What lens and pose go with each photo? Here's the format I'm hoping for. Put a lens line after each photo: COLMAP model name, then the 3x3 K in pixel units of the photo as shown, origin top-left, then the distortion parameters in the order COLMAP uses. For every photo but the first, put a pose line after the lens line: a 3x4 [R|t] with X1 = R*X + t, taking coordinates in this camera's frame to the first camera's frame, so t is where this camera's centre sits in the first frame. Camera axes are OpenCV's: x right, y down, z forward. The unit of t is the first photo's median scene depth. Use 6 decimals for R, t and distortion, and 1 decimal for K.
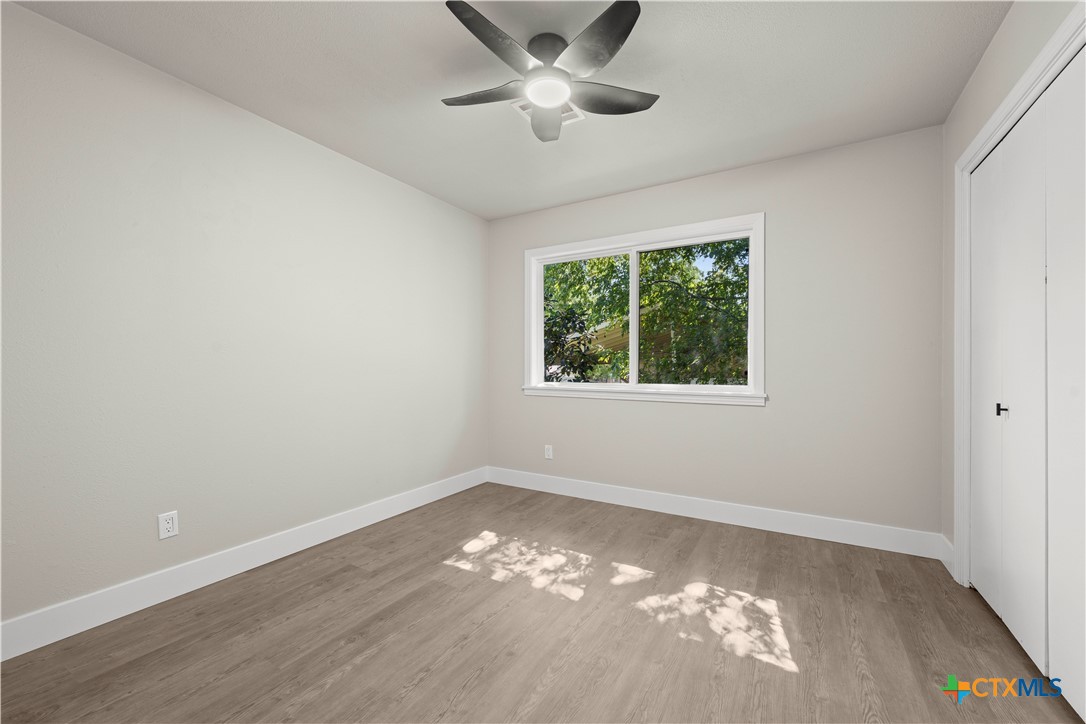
lens RADIAL K [[429.8, 0, 548.2], [0, 429.8, 370.7], [0, 0, 1]] dist [0.001029, -0.000040]
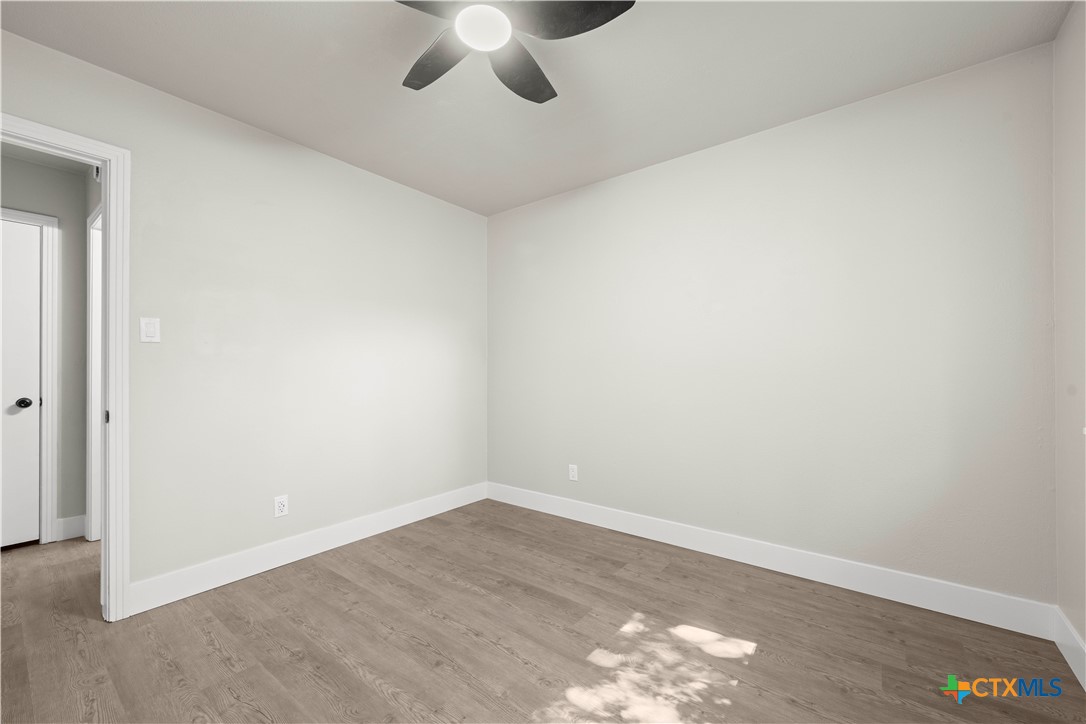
lens RADIAL K [[429.8, 0, 548.2], [0, 429.8, 370.7], [0, 0, 1]] dist [0.001029, -0.000040]
pose [[-0.120864, 0.001713, -0.992668, 0.610391], [-0.009804, 0.999948, 0.002919, -0.016533], [0.992621, 0.010085, -0.120840, 0.959977]]
